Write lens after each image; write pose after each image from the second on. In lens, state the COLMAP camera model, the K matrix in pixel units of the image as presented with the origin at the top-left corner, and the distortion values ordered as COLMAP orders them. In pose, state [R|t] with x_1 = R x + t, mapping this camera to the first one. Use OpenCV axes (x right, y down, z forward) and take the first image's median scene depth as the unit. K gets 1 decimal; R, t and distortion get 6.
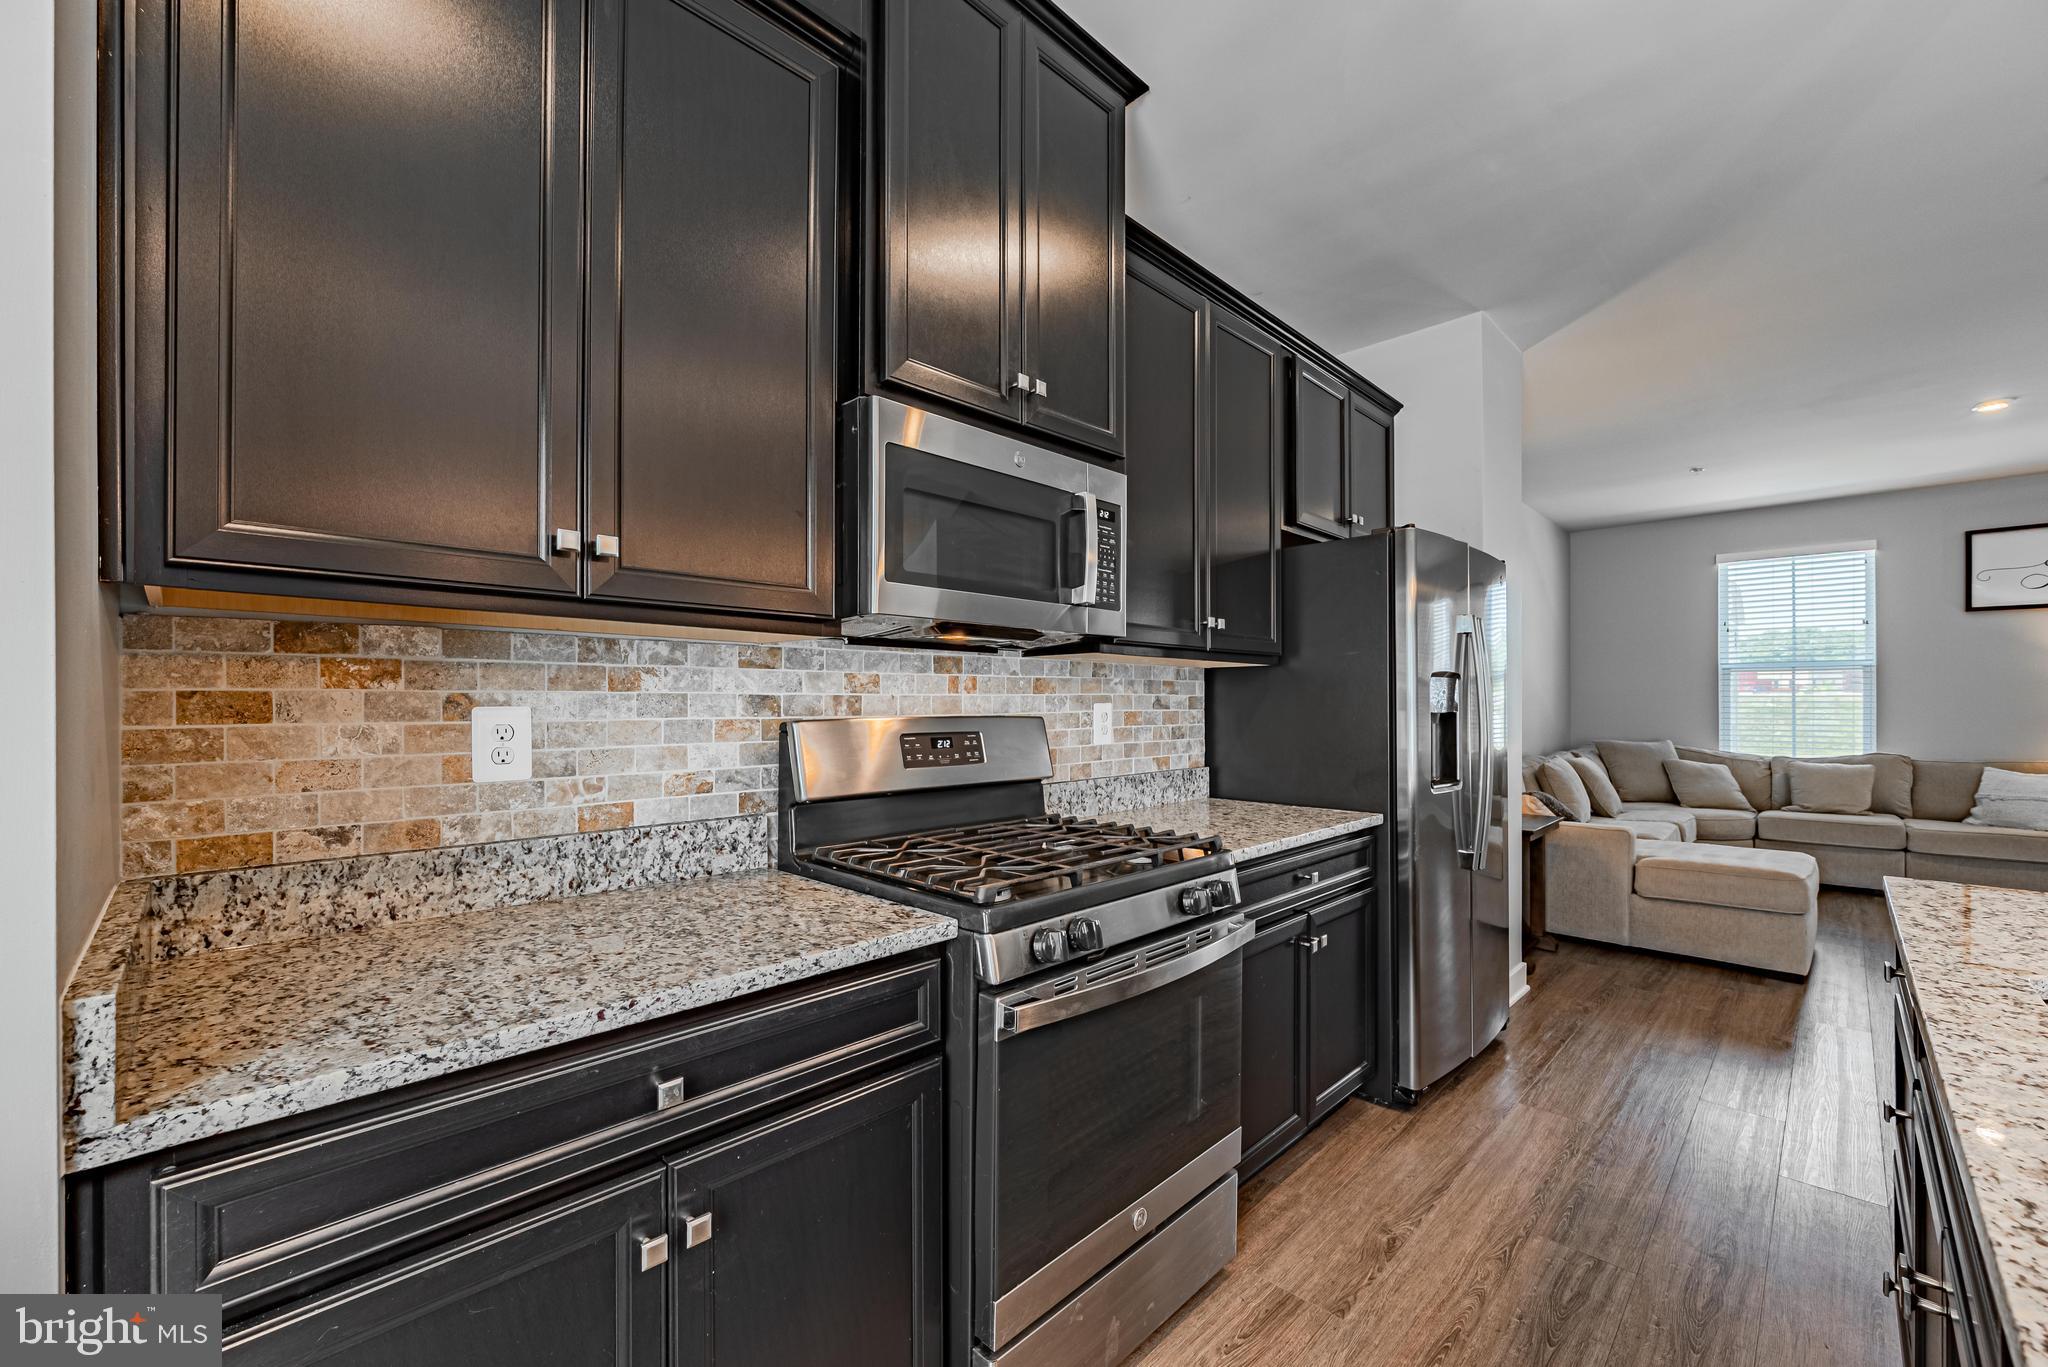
lens RADIAL K [[830.8, 0, 1009.9], [0, 830.8, 703.3], [0, 0, 1]] dist [-0.003454, -0.000138]
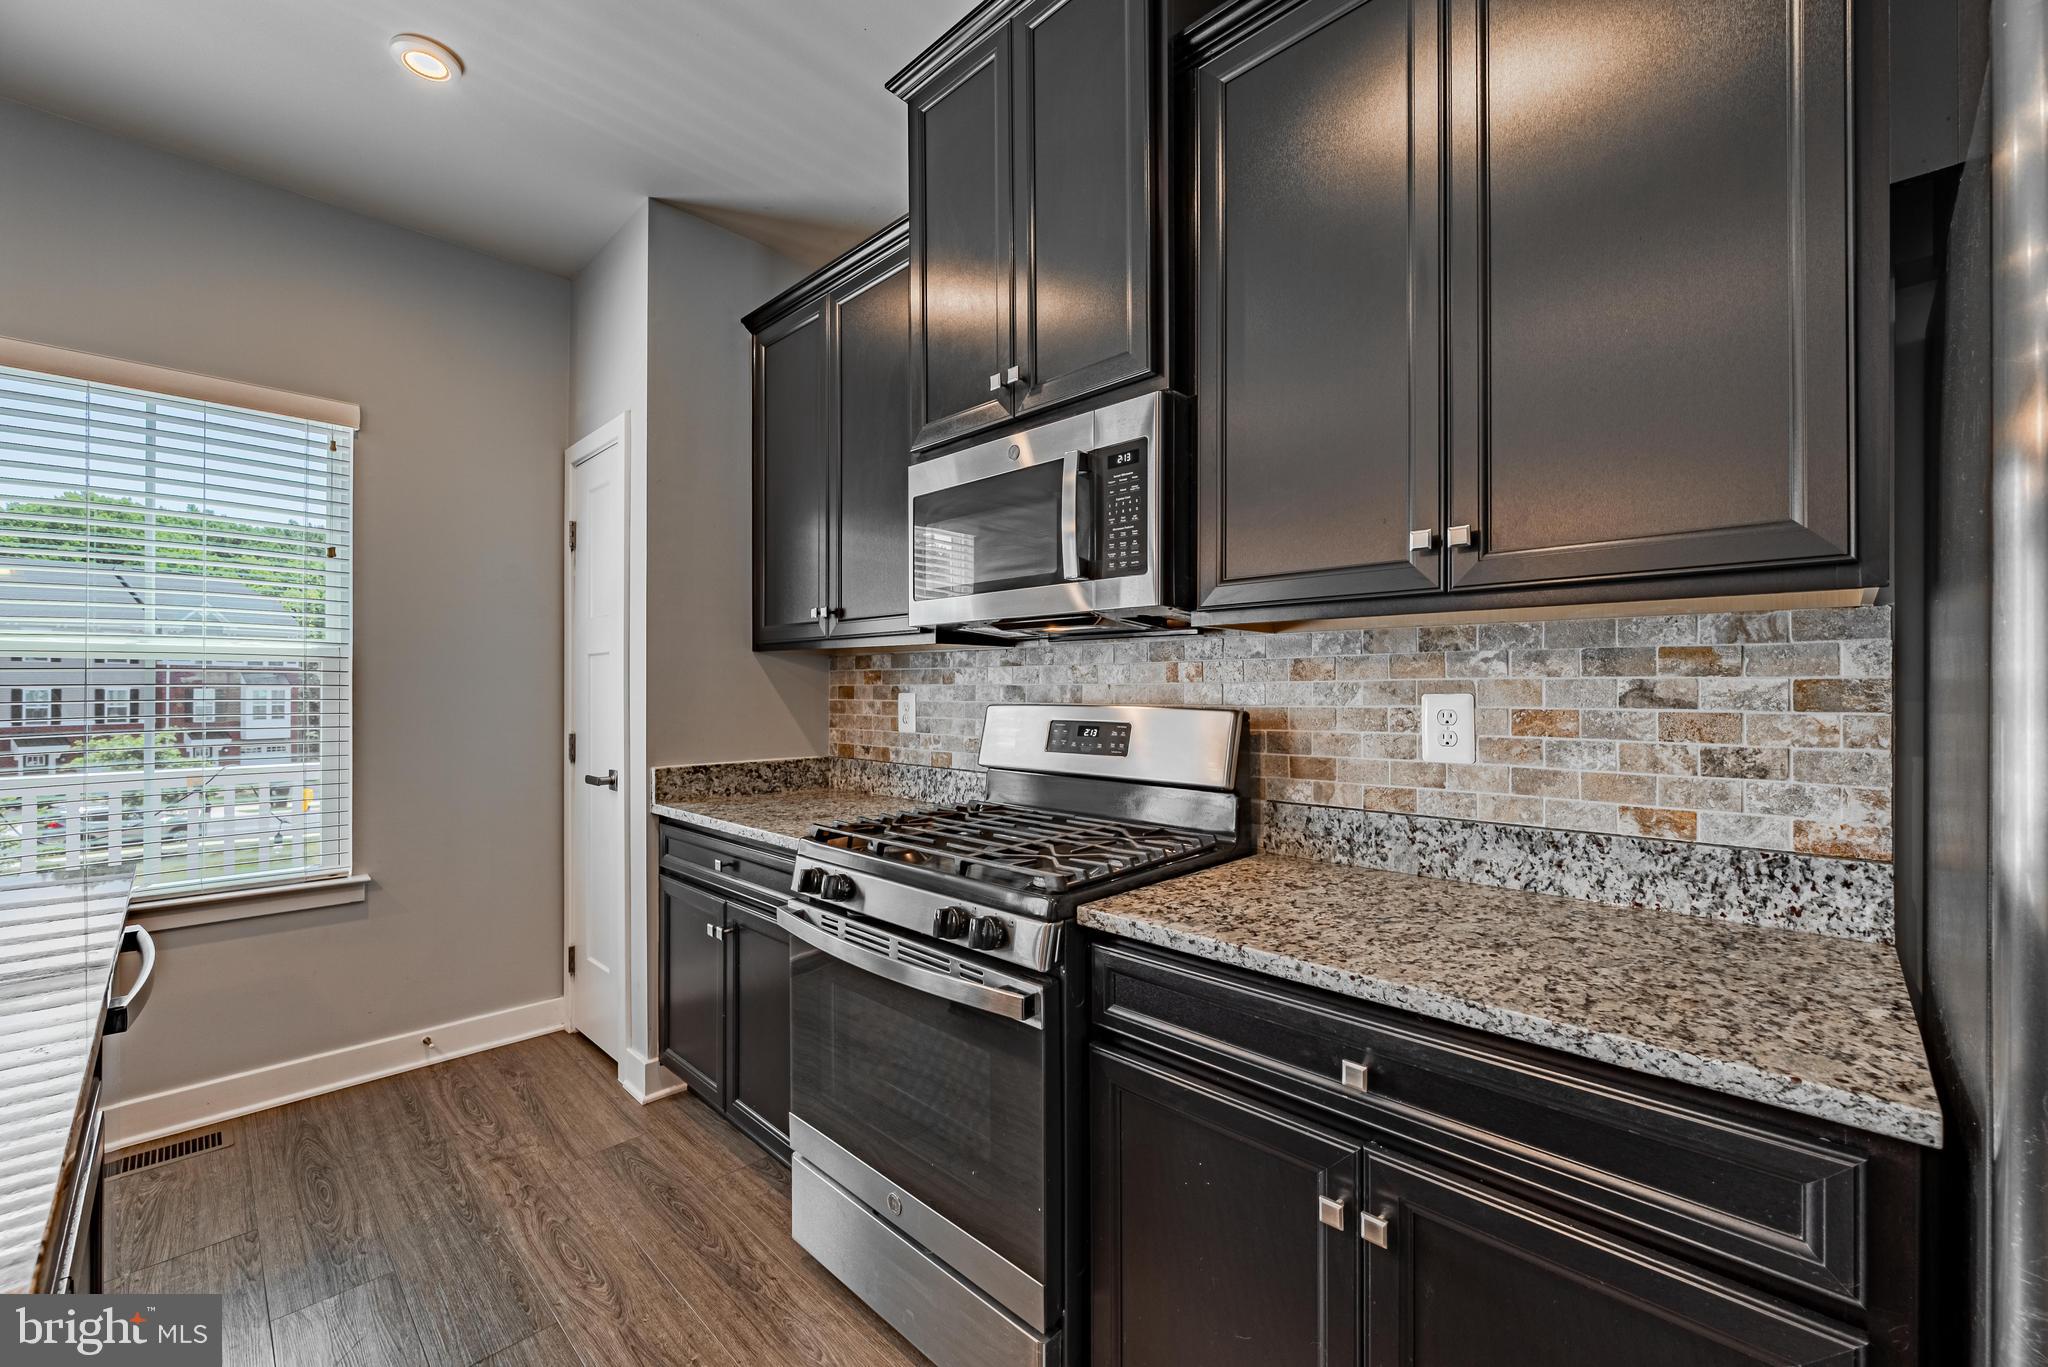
lens RADIAL K [[815.7, 0, 1031.3], [0, 815.7, 687.5], [0, 0, 1]] dist [-0.003045, -0.000093]
pose [[0.018586, -0.001112, -0.999827, 0.873921], [-0.001456, 0.999998, -0.001139, -0.004713], [0.999826, 0.001477, 0.018584, 0.869016]]
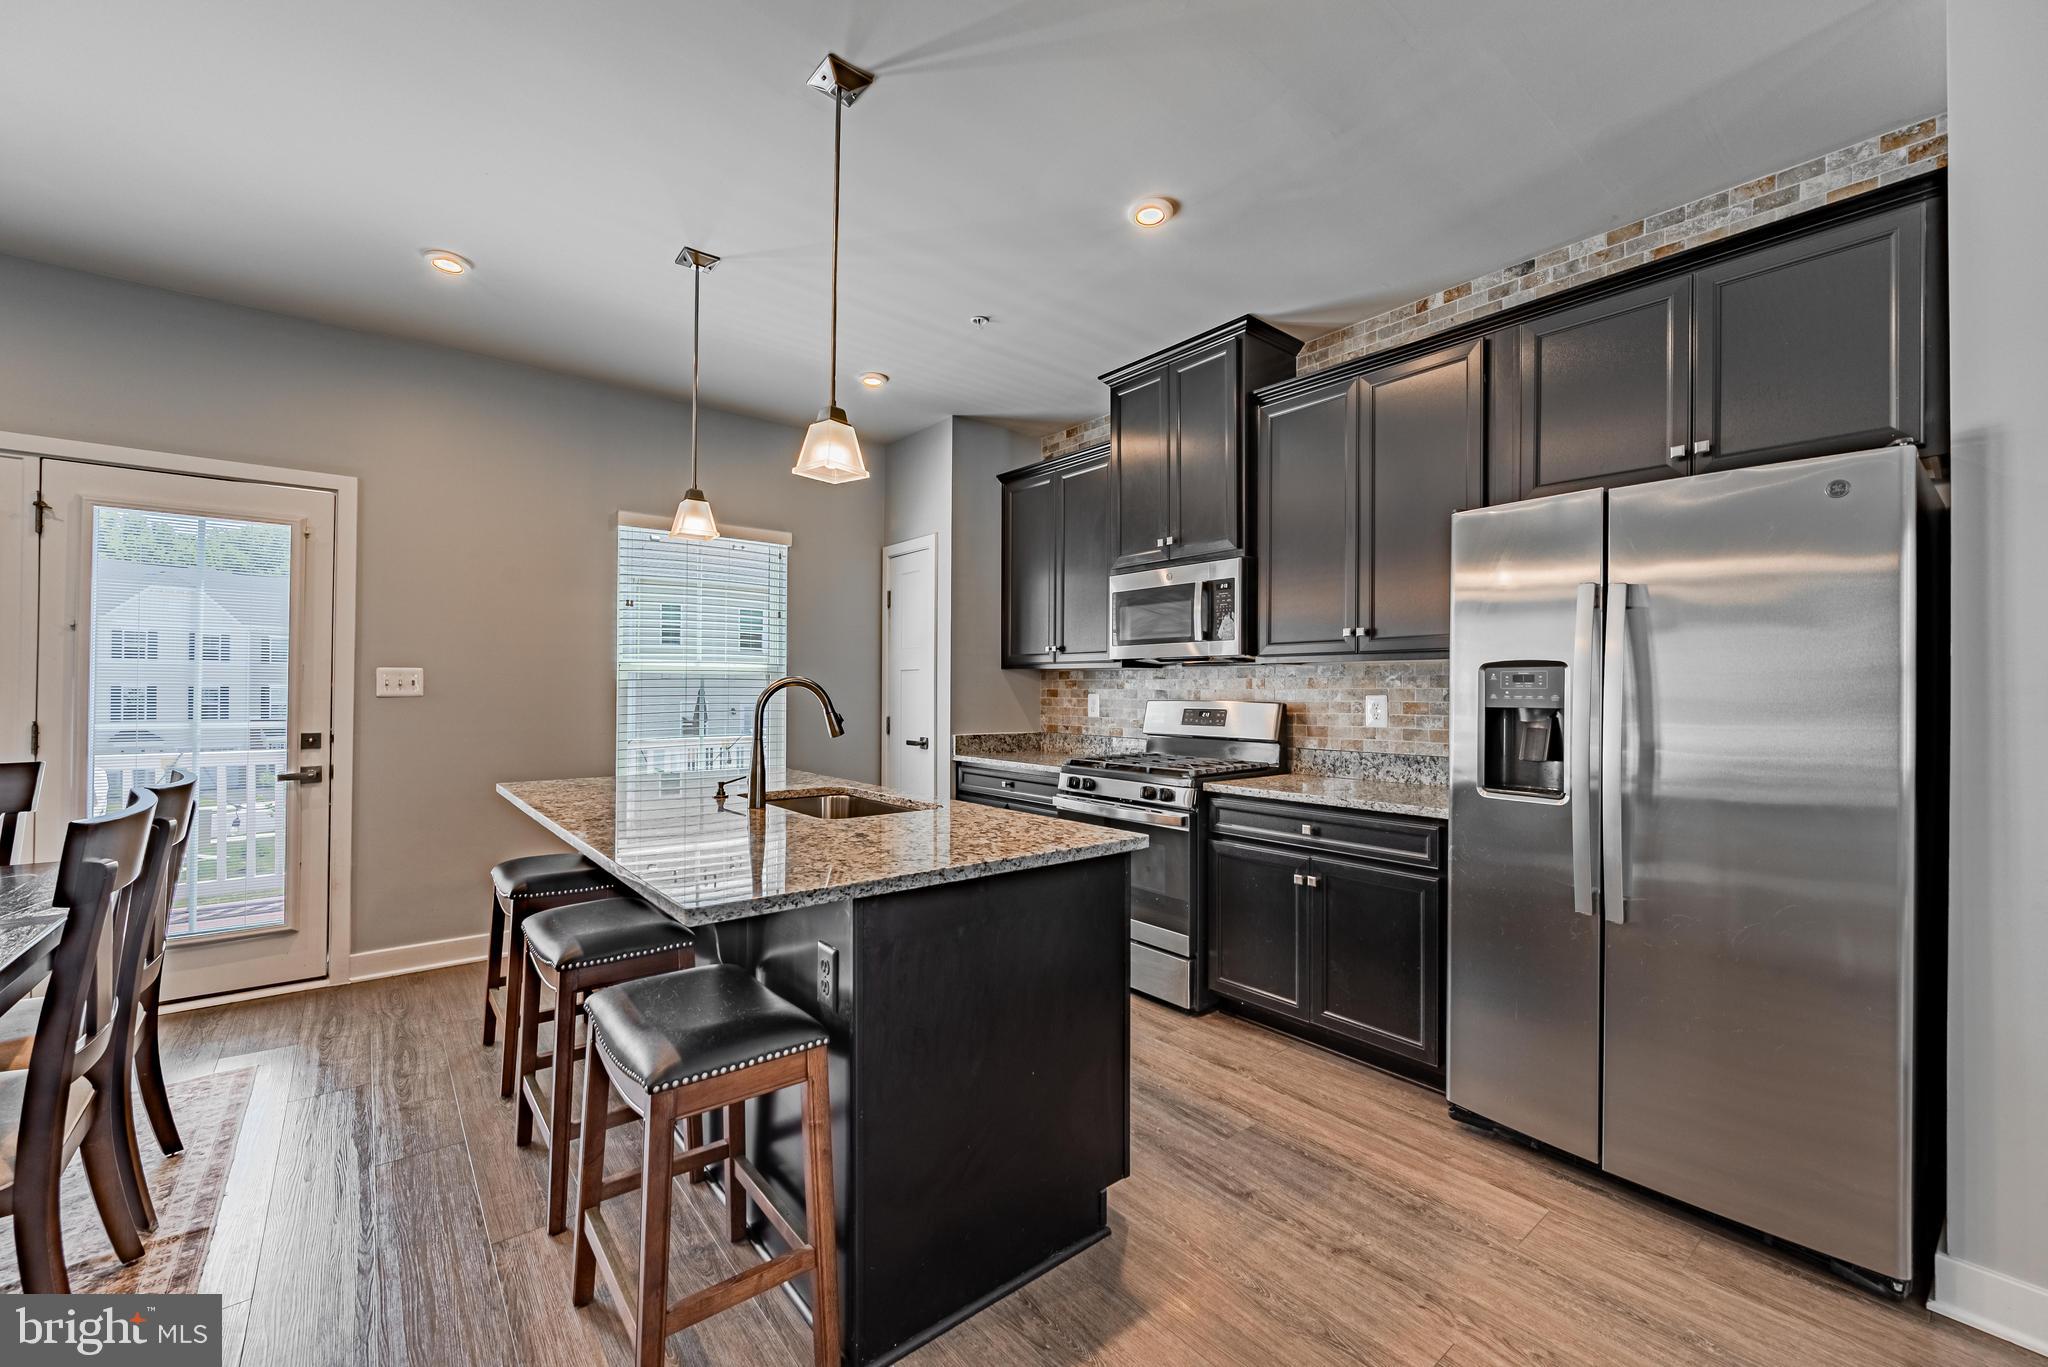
lens RADIAL K [[825.8, 0, 1024.0], [0, 825.8, 683.5], [0, 0, 1]] dist [-0.001057, 0.000273]
pose [[-0.105920, -0.008452, -0.994339, 1.823576], [-0.006282, 0.999950, -0.007830, -0.006528], [0.994355, 0.005417, -0.105967, 0.744695]]
